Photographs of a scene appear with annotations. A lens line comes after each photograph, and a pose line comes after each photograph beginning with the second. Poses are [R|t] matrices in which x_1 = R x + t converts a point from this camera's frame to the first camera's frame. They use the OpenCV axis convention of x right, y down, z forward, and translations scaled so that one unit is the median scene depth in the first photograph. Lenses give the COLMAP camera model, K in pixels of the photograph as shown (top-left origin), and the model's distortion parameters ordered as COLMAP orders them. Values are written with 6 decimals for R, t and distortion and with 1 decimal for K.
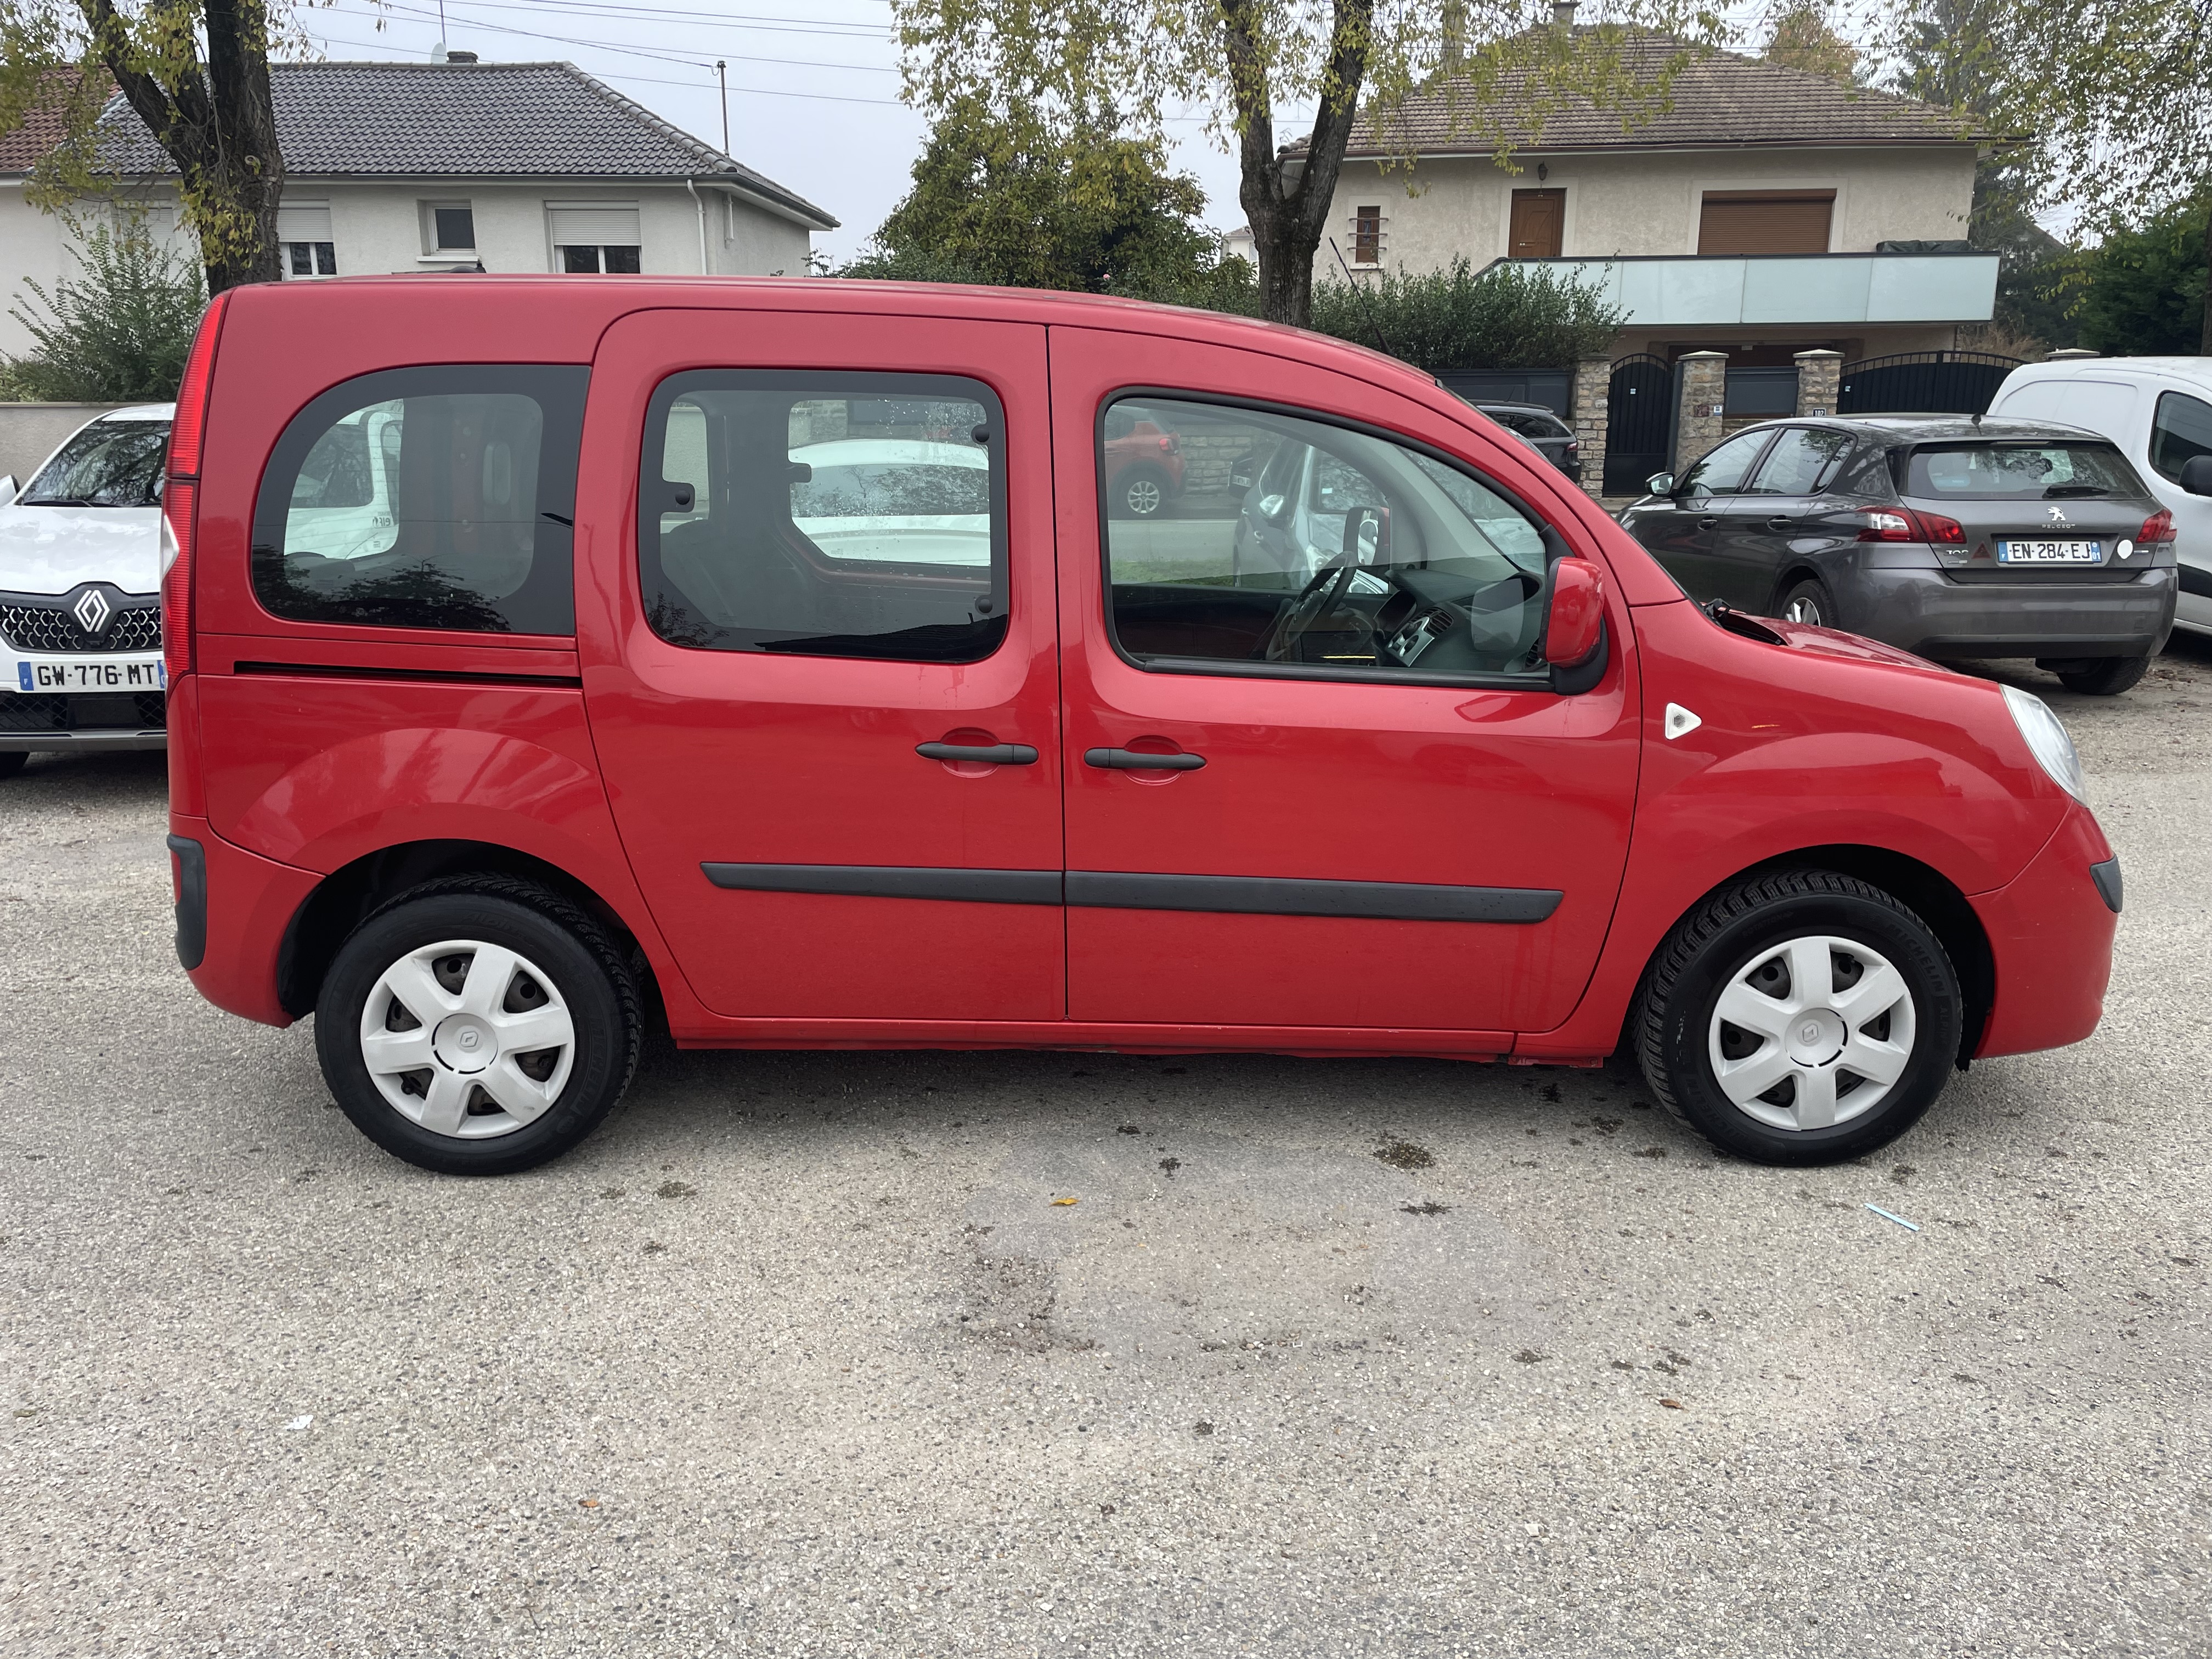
lens RADIAL K [[1608.3, 0, 1106.0], [0, 1608.3, 829.5], [0, 0, 1]] dist [0.091807, -0.106900]
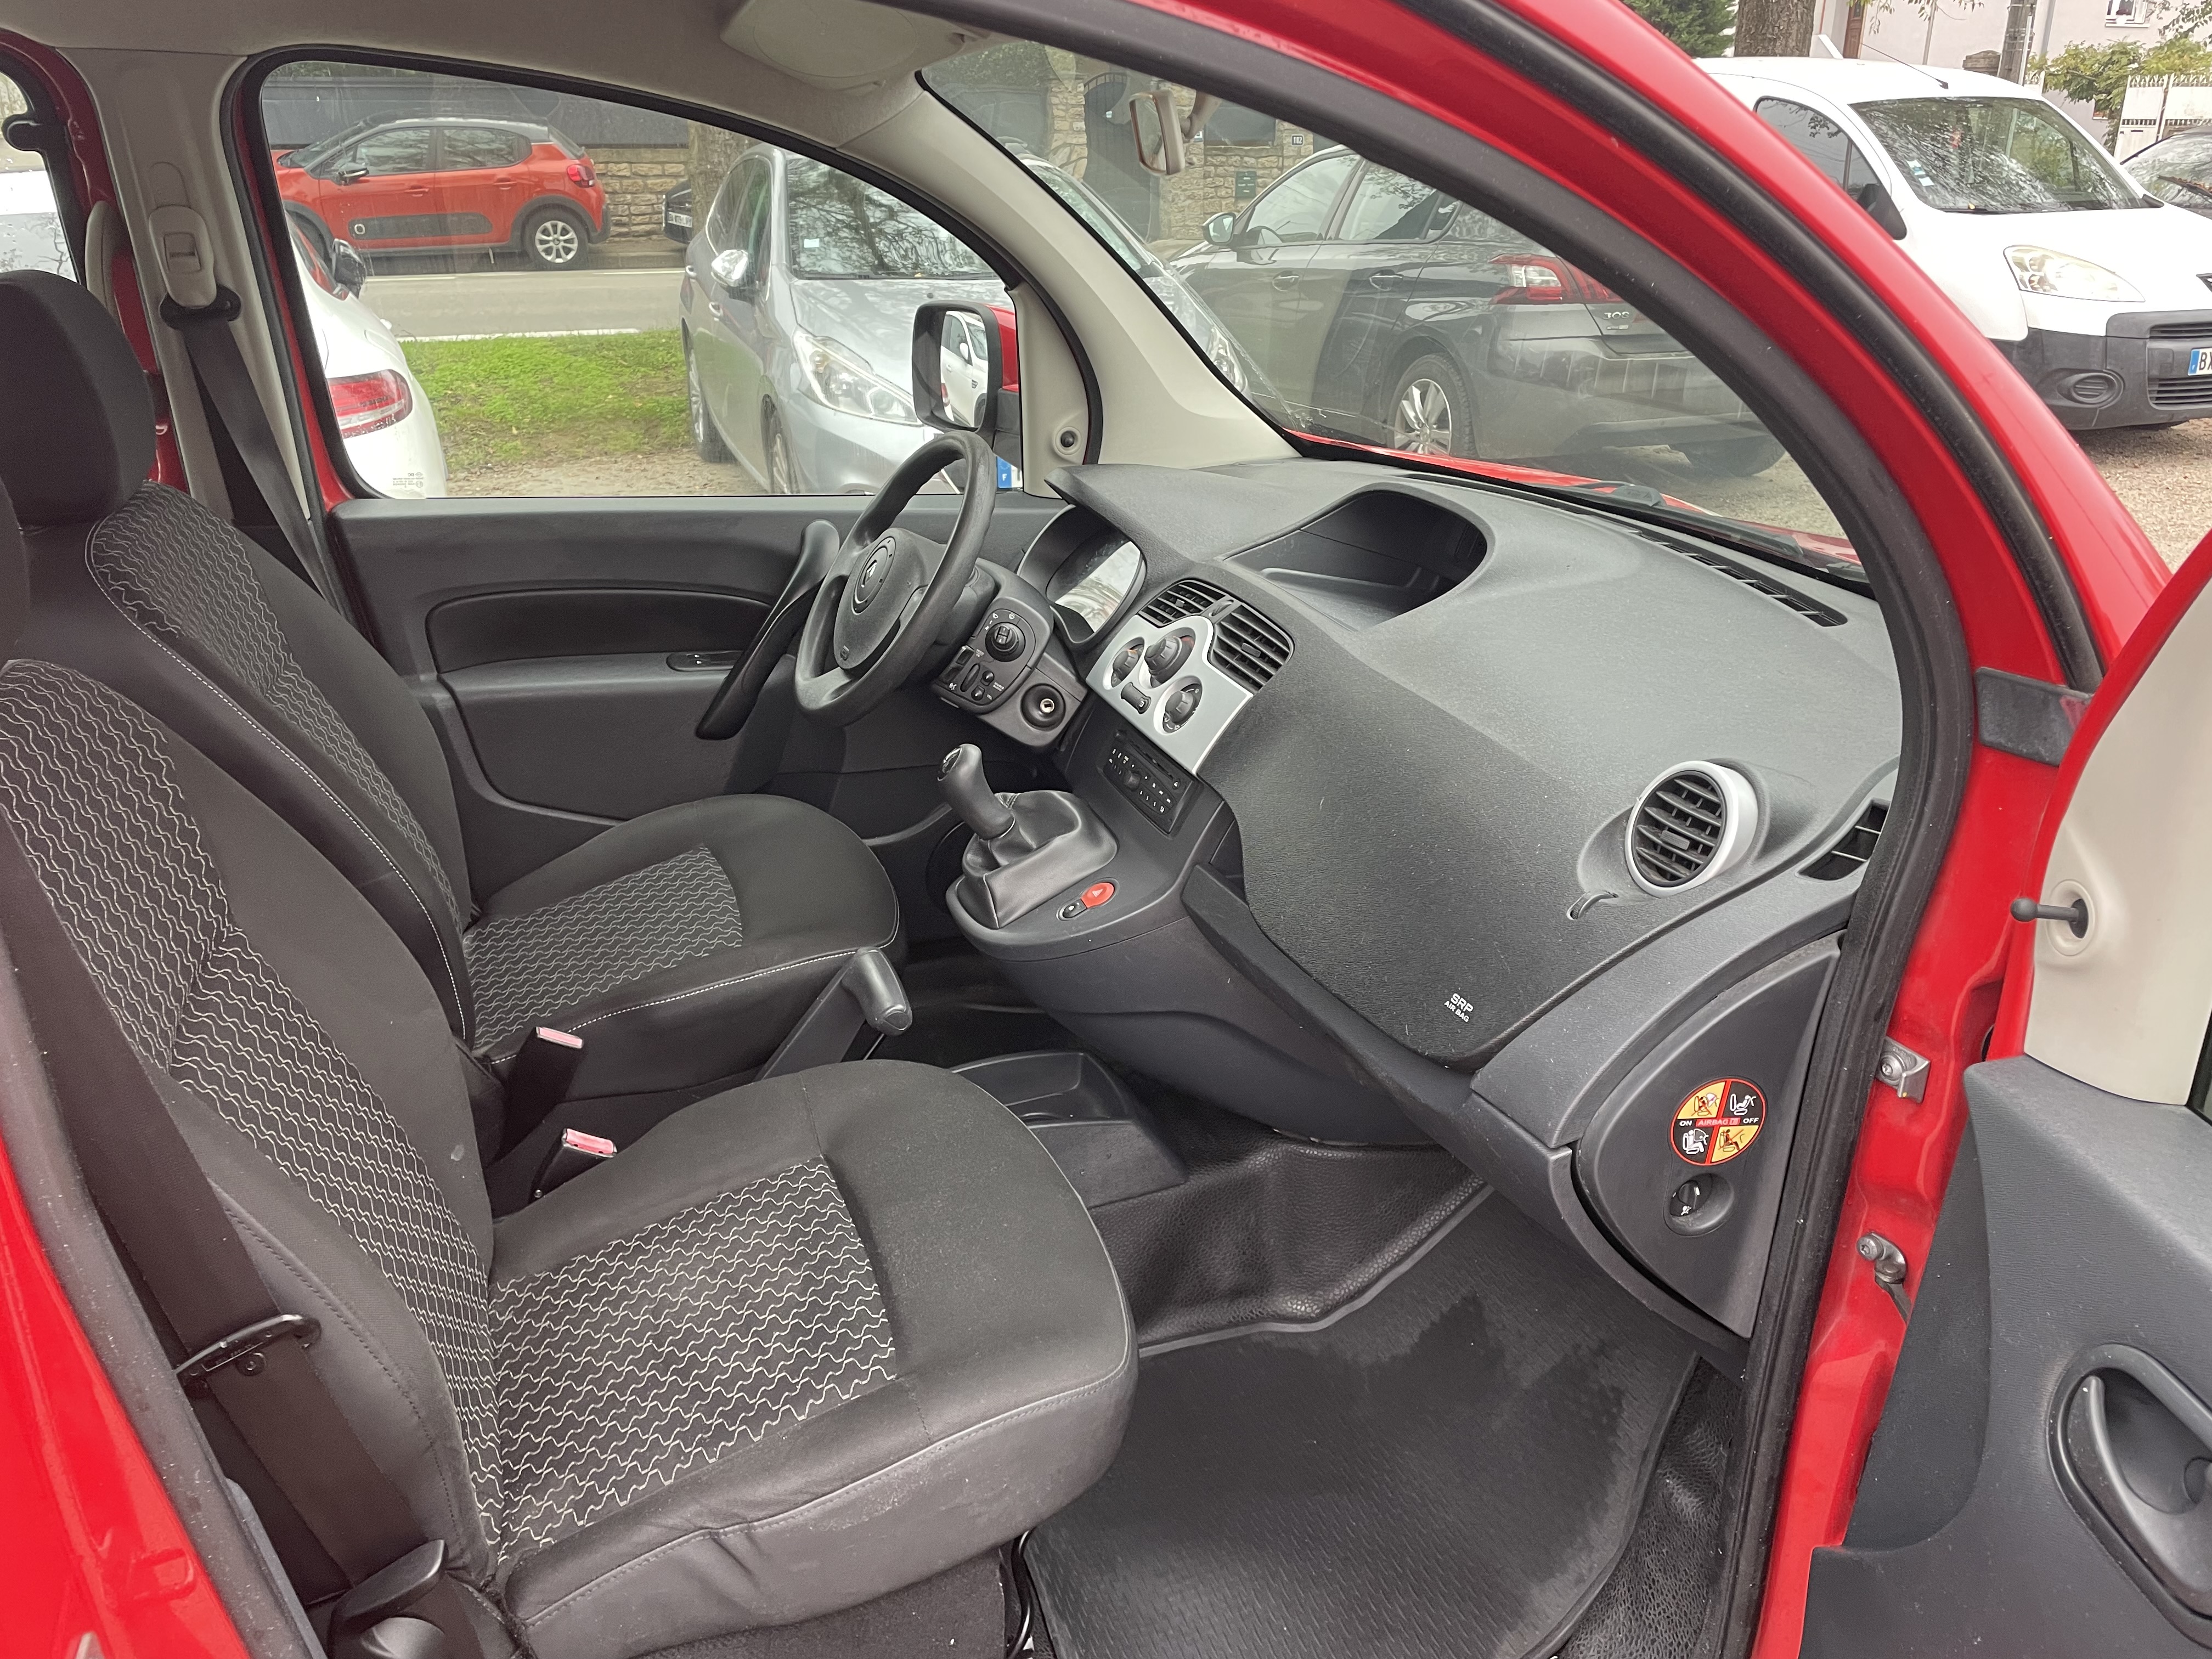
lens RADIAL K [[1608.3, 0, 1106.0], [0, 1608.3, 829.5], [0, 0, 1]] dist [0.091807, -0.106900]
pose [[0.948329, -0.125893, 0.291244, 0.041521], [0.081278, 0.983675, 0.160551, -0.120730], [-0.306701, -0.128584, 0.943080, 0.508183]]
